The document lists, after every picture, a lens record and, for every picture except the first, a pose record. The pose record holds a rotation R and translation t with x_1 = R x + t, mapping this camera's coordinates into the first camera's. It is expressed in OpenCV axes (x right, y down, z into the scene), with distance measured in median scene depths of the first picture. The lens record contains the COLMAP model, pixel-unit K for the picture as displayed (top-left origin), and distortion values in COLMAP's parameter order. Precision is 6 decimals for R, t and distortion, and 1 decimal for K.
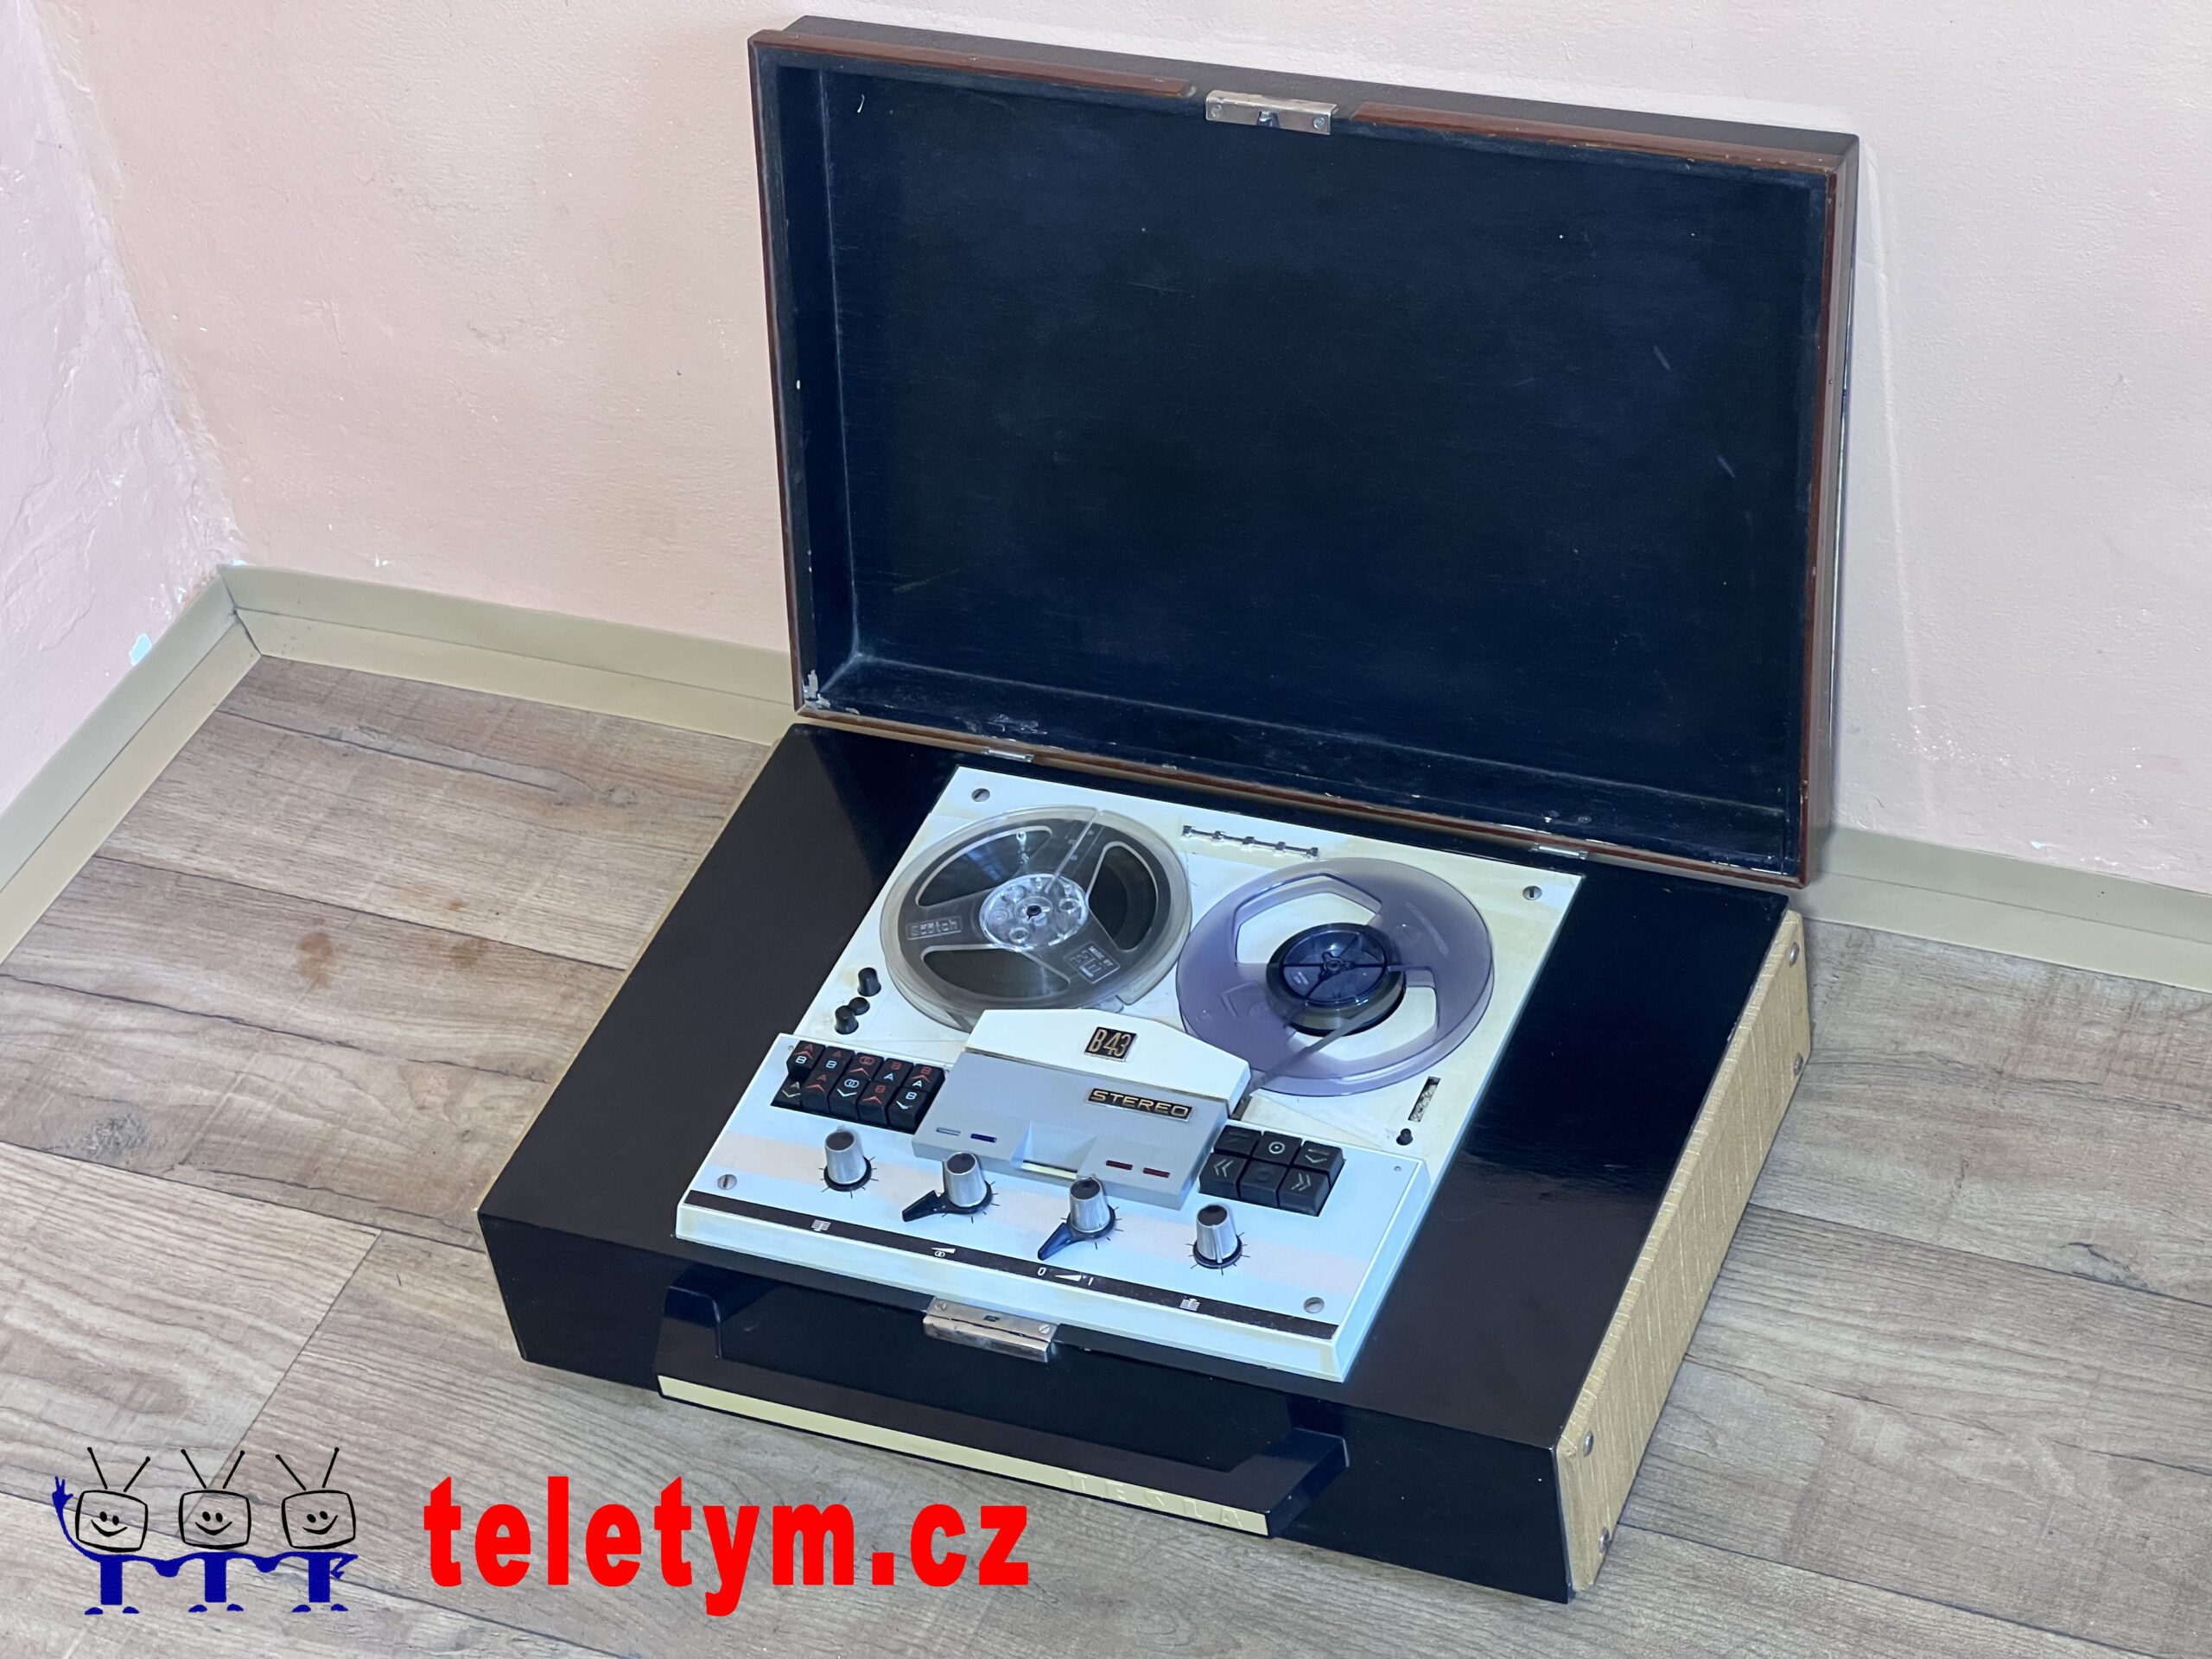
lens RADIAL K [[5084.5, 0, 1094.5], [0, 5084.5, 831.9], [0, 0, 1]] dist [-0.093611, 6.316222]
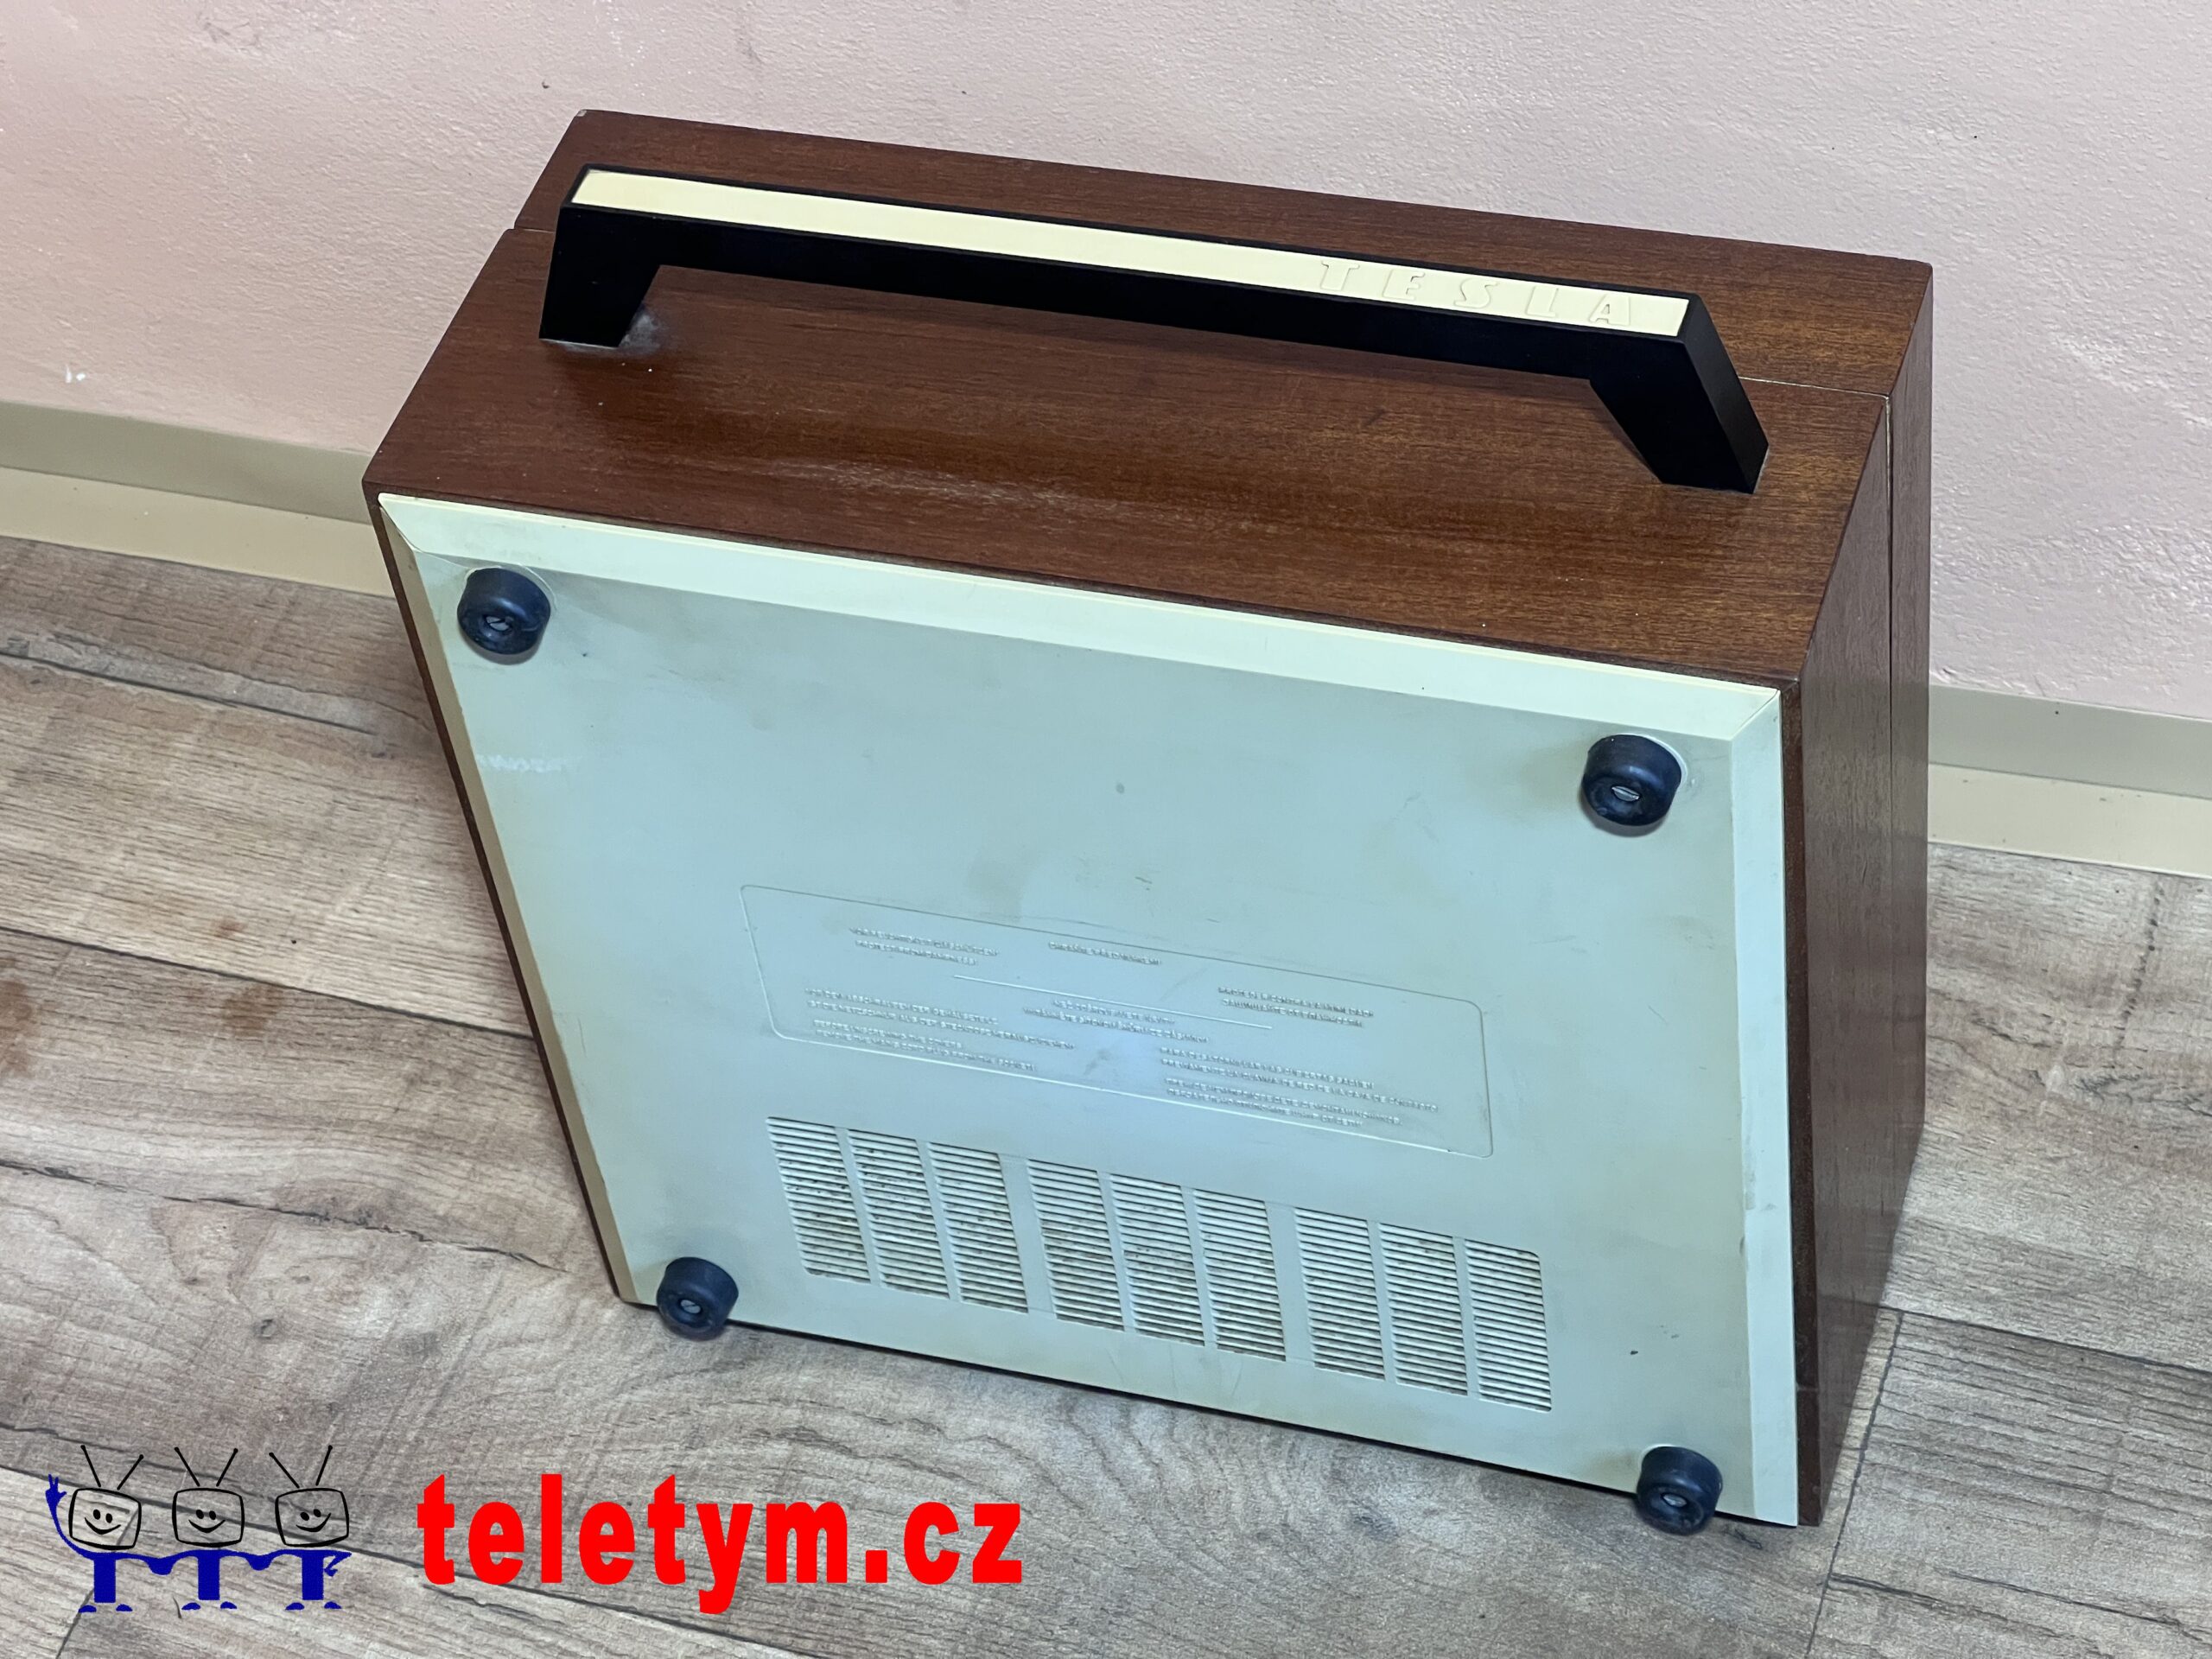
lens RADIAL K [[5023.6, 0, 1116.4], [0, 5023.6, 796.9], [0, 0, 1]] dist [0.486980, -3.245892]
pose [[0.997147, -0.038569, 0.064881, -0.060365], [0.033343, 0.996254, 0.079794, -0.054680], [-0.067716, -0.077403, 0.994698, 0.393536]]
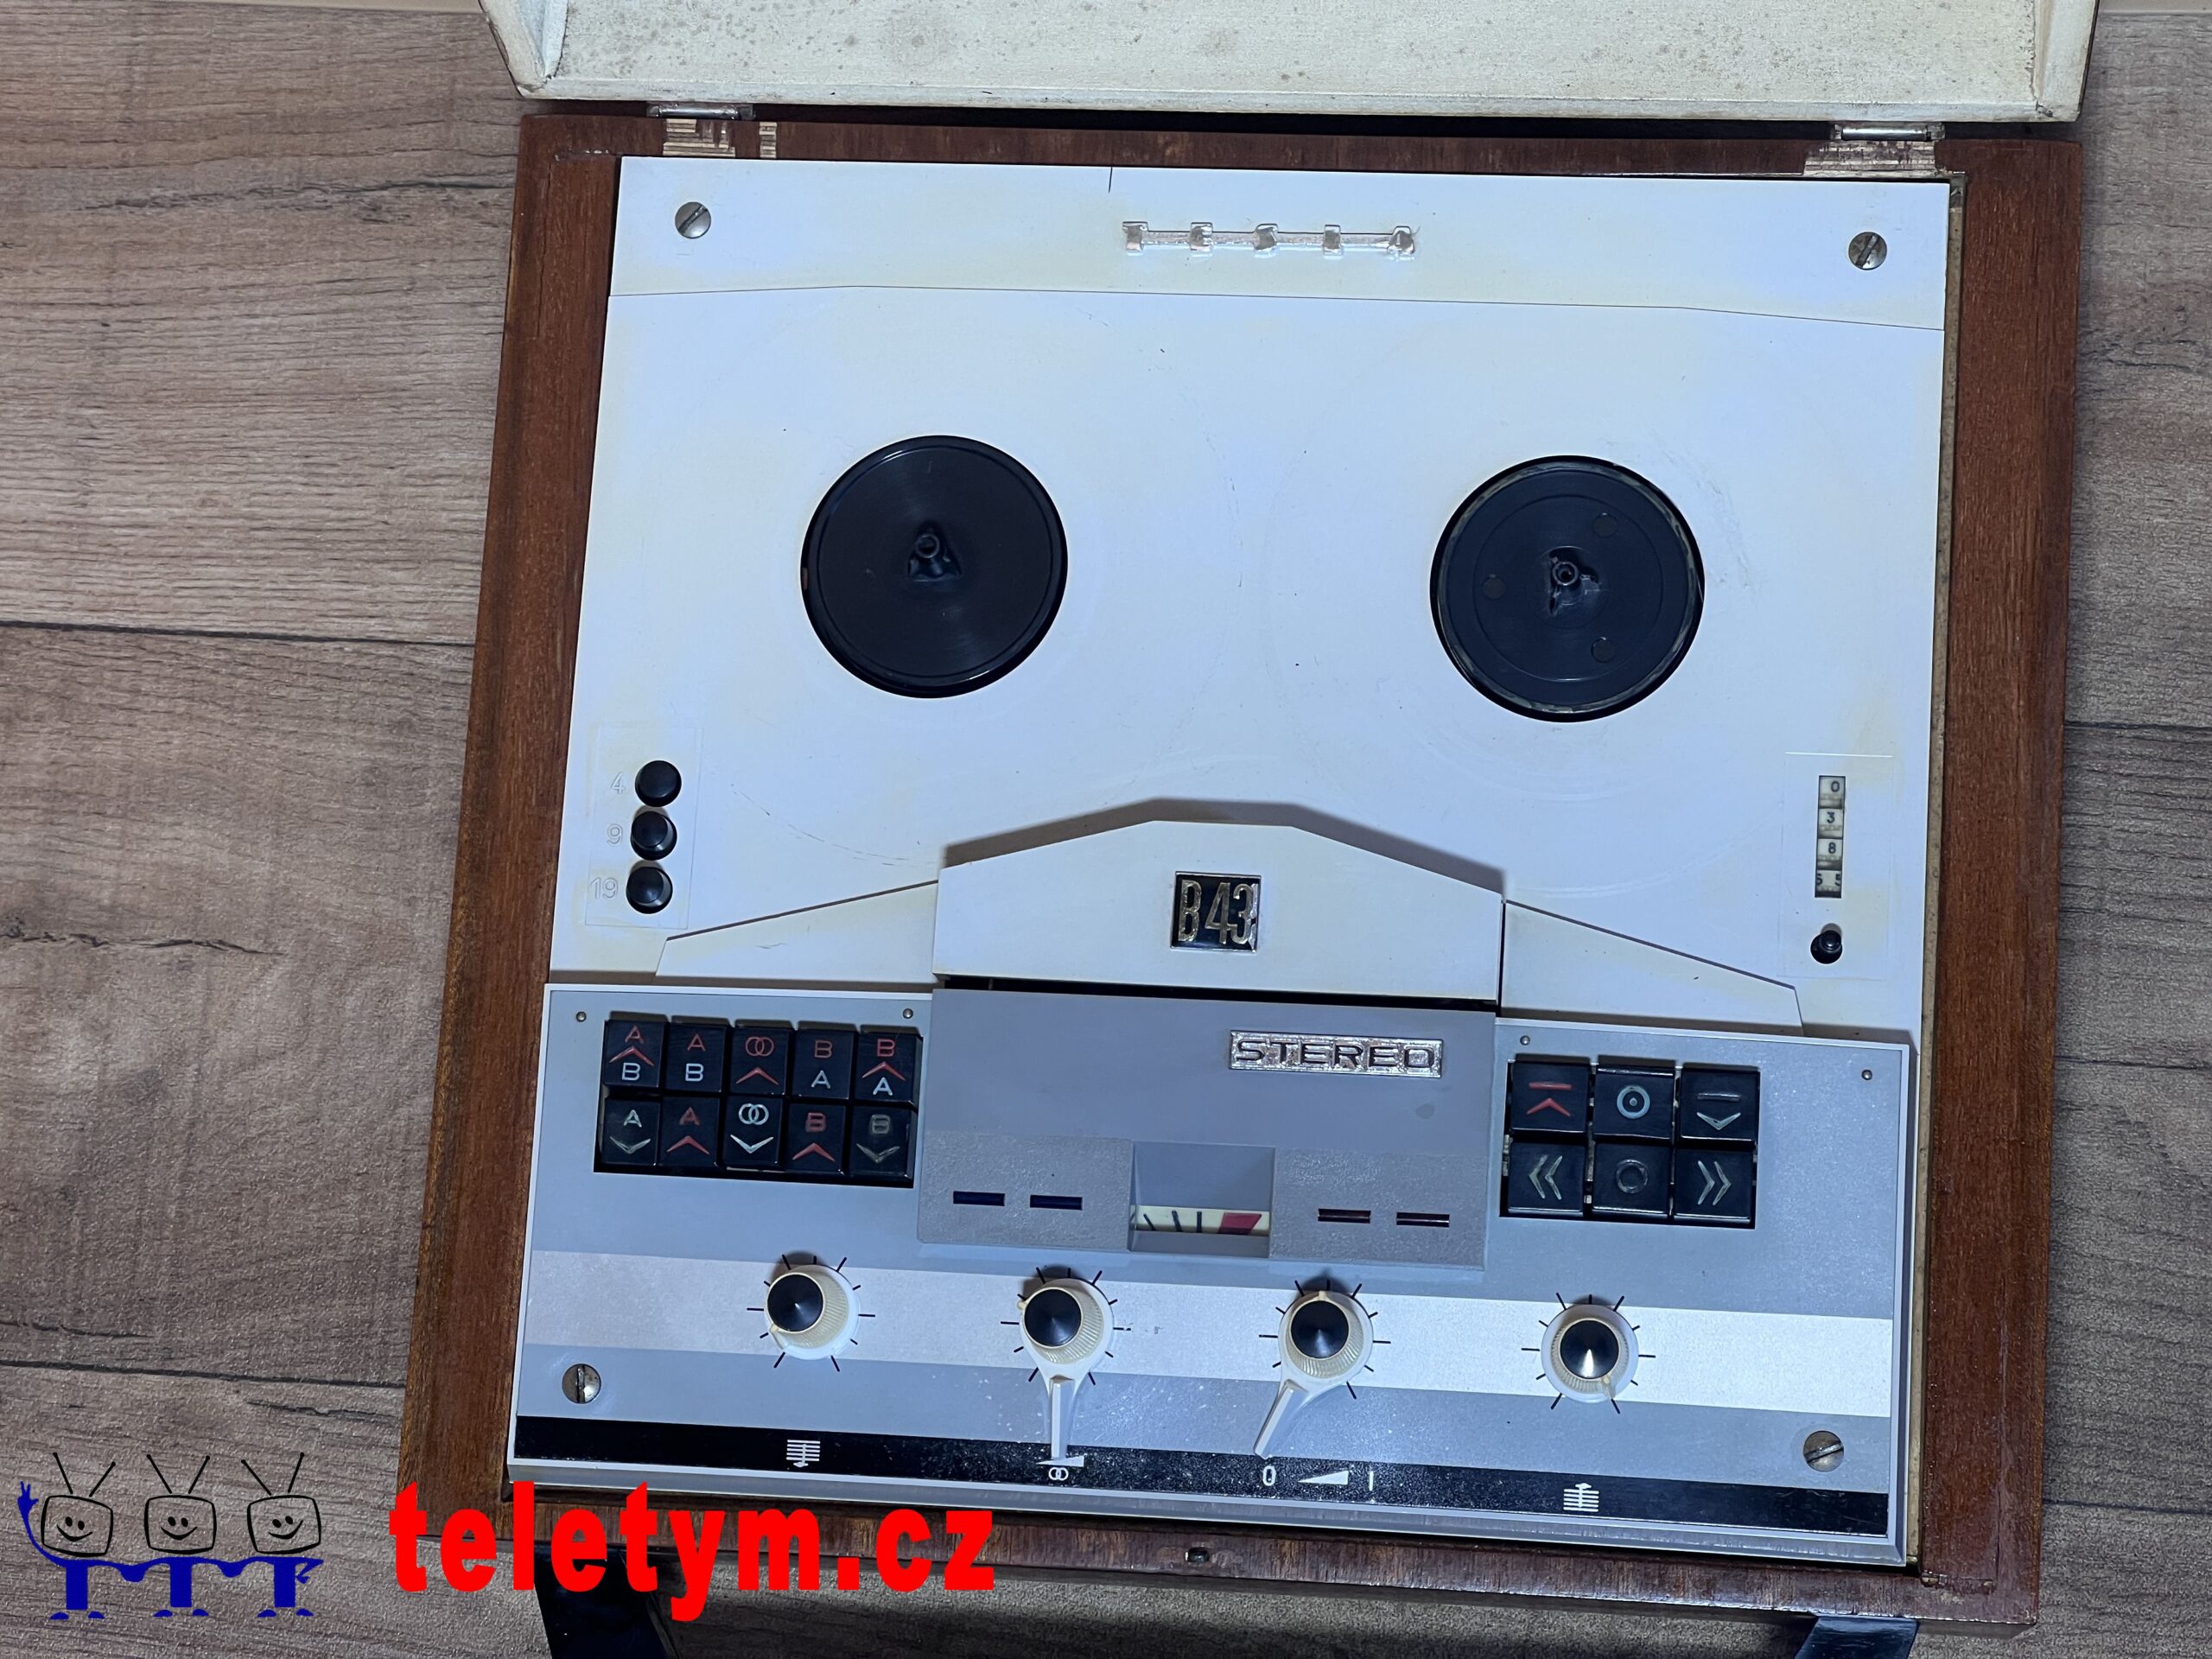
lens RADIAL K [[5007.8, 0, 1173.7], [0, 5007.8, 831.5], [0, 0, 1]] dist [0.183769, 0.332474]
pose [[0.946092, -0.309228, 0.096375, -0.047783], [0.201122, 0.794094, 0.573554, -0.251630], [-0.253890, -0.523252, 0.813478, 0.581307]]
